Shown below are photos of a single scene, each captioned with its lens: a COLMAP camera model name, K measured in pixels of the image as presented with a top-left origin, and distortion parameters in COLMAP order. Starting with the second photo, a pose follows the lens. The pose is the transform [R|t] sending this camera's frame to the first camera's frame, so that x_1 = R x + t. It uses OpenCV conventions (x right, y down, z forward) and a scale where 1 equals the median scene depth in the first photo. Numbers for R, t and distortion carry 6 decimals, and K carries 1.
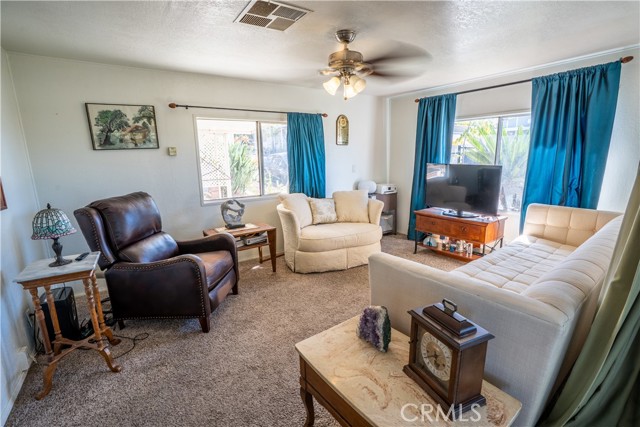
lens RADIAL K [[297.4, 0, 324.6], [0, 297.4, 218.4], [0, 0, 1]] dist [-0.067484, 0.025680]
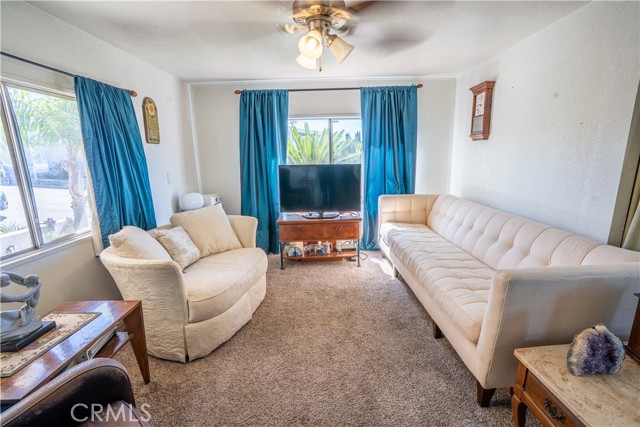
lens RADIAL K [[297.4, 0, 324.6], [0, 297.4, 218.4], [0, 0, 1]] dist [-0.067484, 0.025680]
pose [[0.574297, -0.172900, 0.800180, -0.340634], [0.182107, 0.979933, 0.081040, -0.086567], [-0.798135, 0.099177, 0.594259, 0.418084]]
